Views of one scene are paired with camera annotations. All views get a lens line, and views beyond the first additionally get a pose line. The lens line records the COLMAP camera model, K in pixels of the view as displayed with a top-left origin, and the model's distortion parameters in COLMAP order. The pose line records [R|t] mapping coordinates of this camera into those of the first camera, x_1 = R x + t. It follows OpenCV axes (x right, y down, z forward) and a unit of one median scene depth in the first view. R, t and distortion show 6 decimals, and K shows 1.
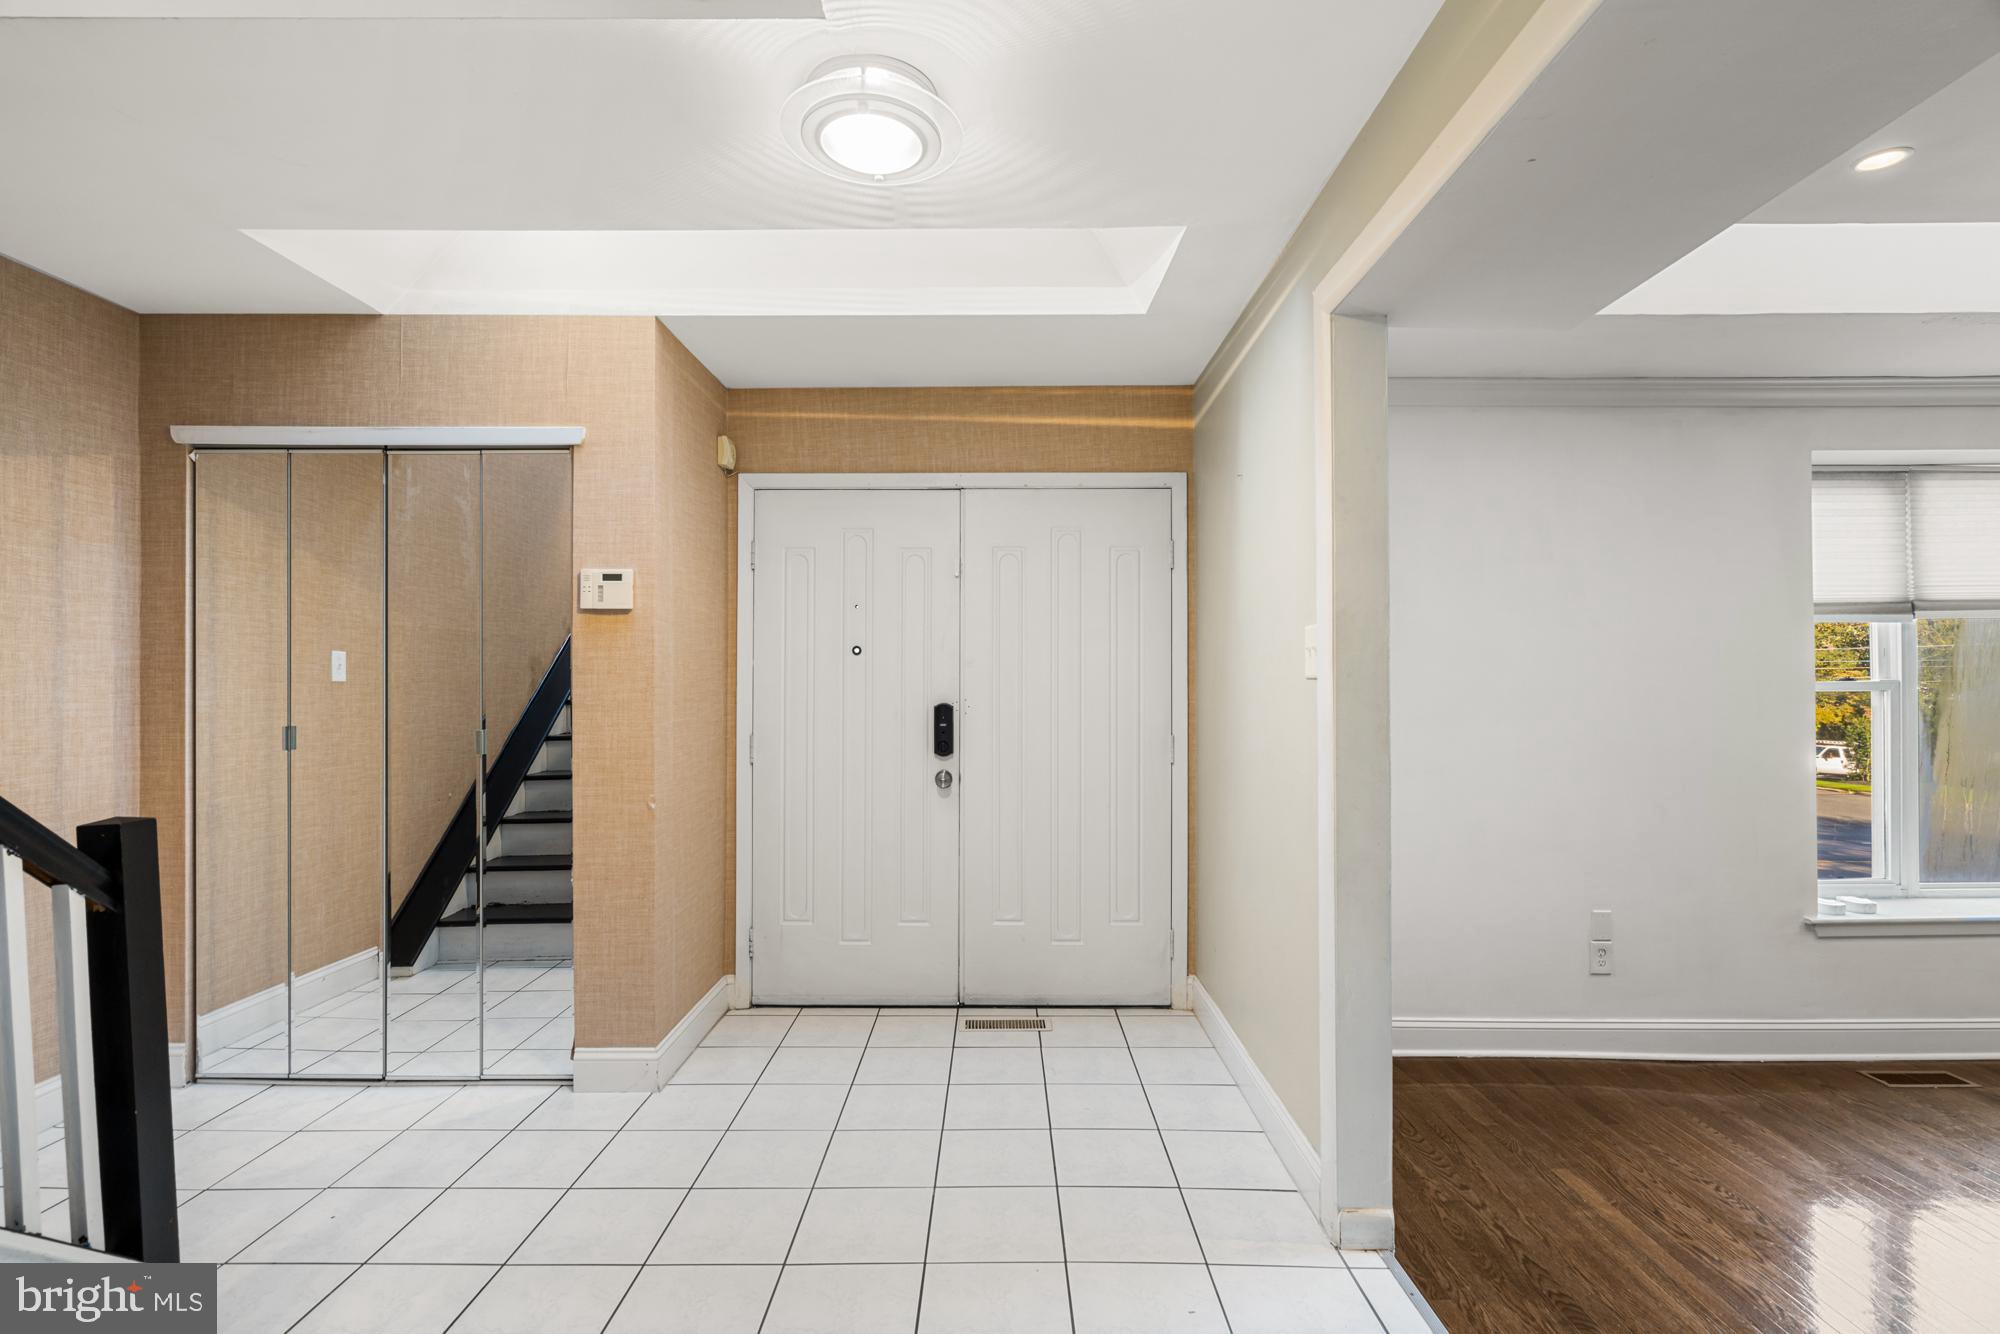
lens RADIAL K [[906.2, 0, 991.2], [0, 906.2, 673.9], [0, 0, 1]] dist [0.001571, 0.000109]
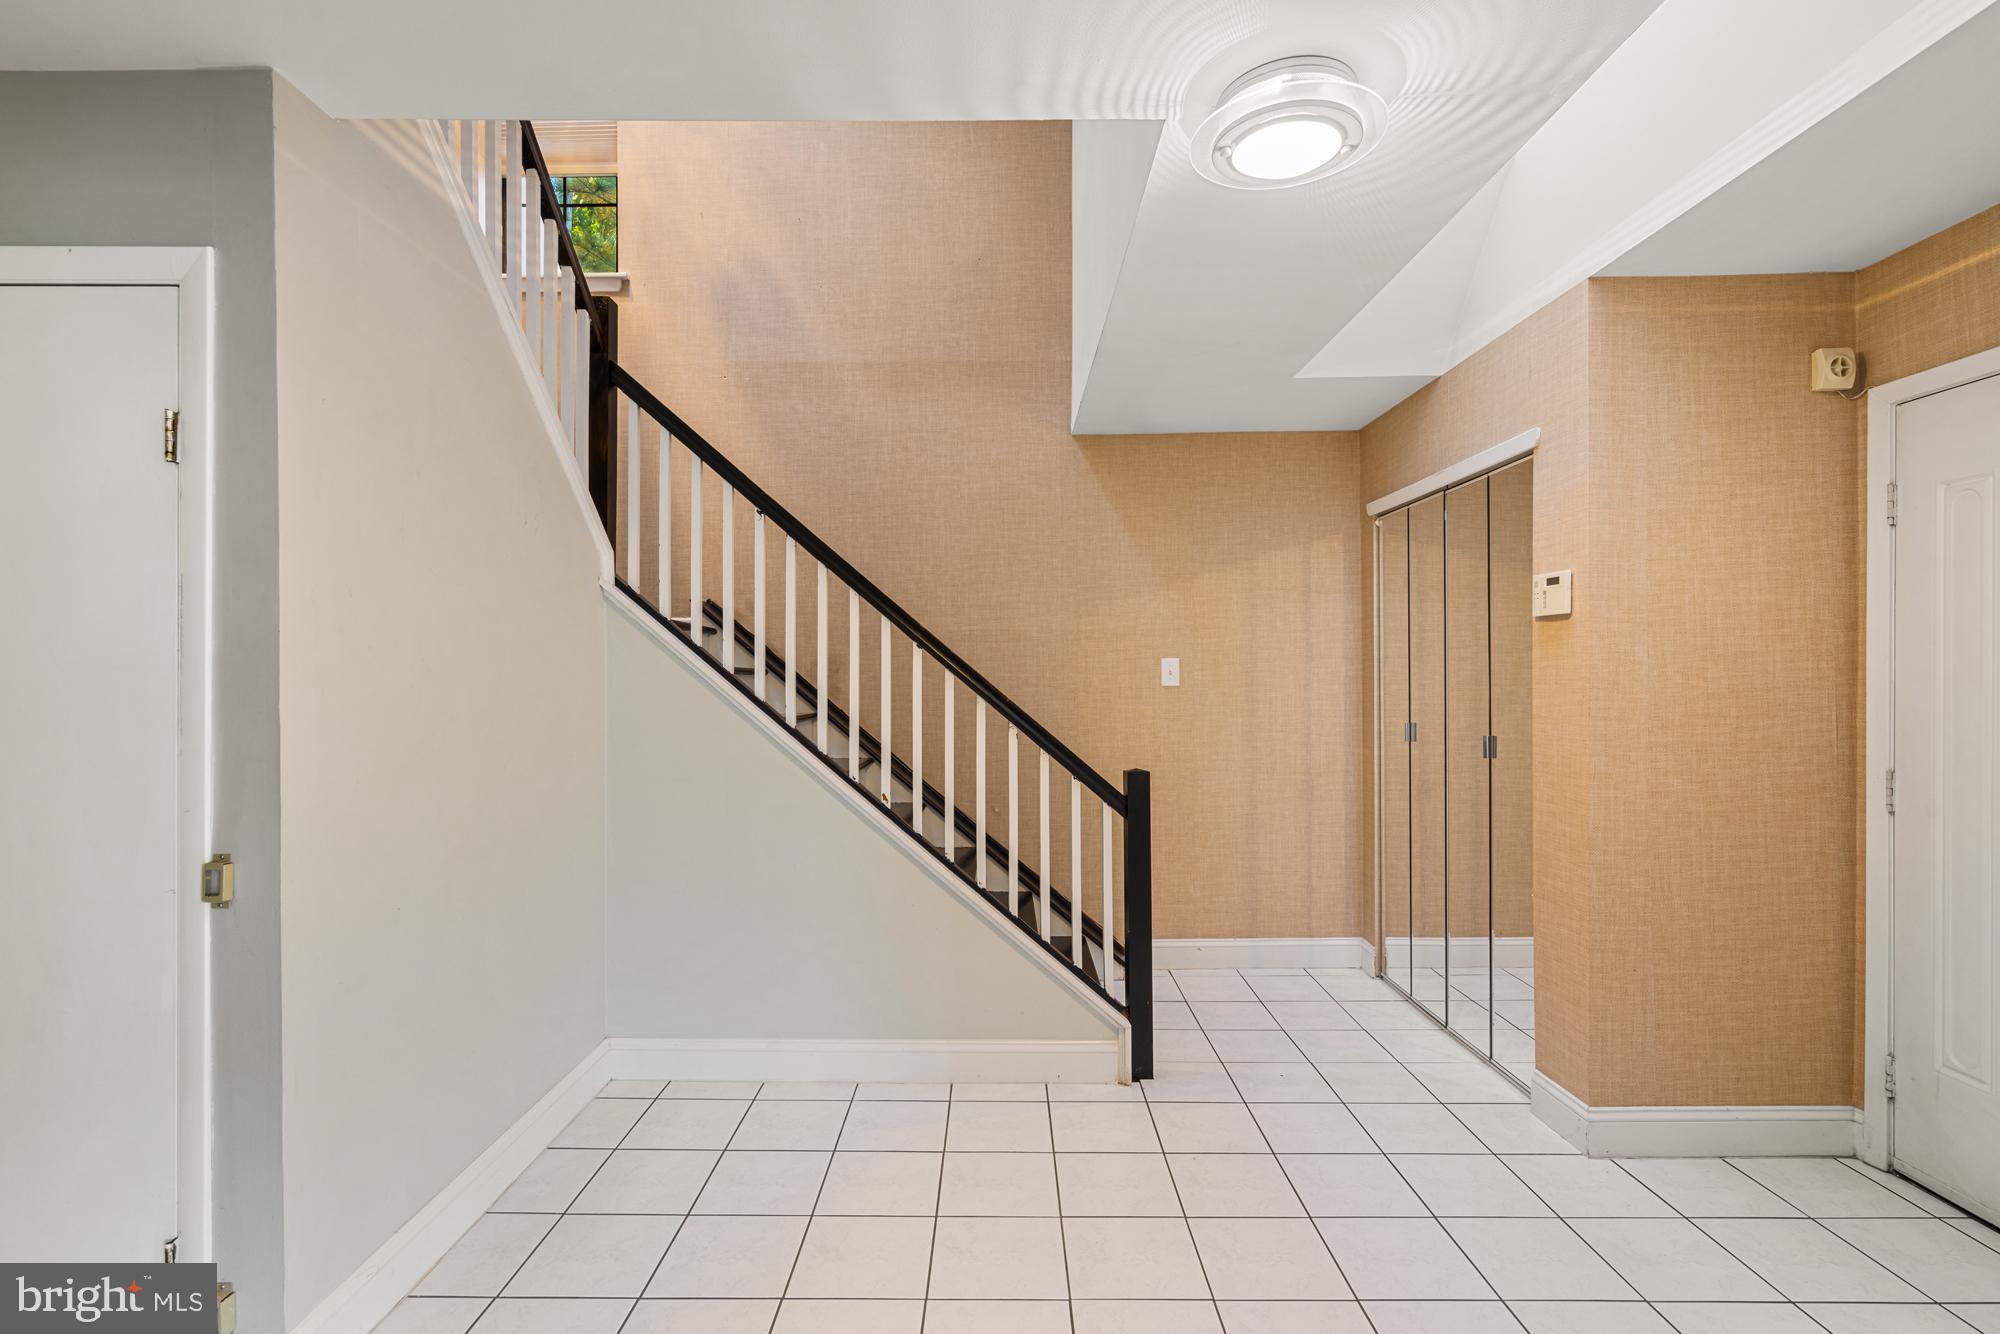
lens RADIAL K [[906.2, 0, 996.4], [0, 906.2, 673.0], [0, 0, 1]] dist [0.001571, 0.000109]
pose [[0.027042, -0.004406, -0.999625, 0.493765], [0.017556, 0.999838, -0.003932, -0.018100], [0.999480, -0.017443, 0.027115, 0.396501]]
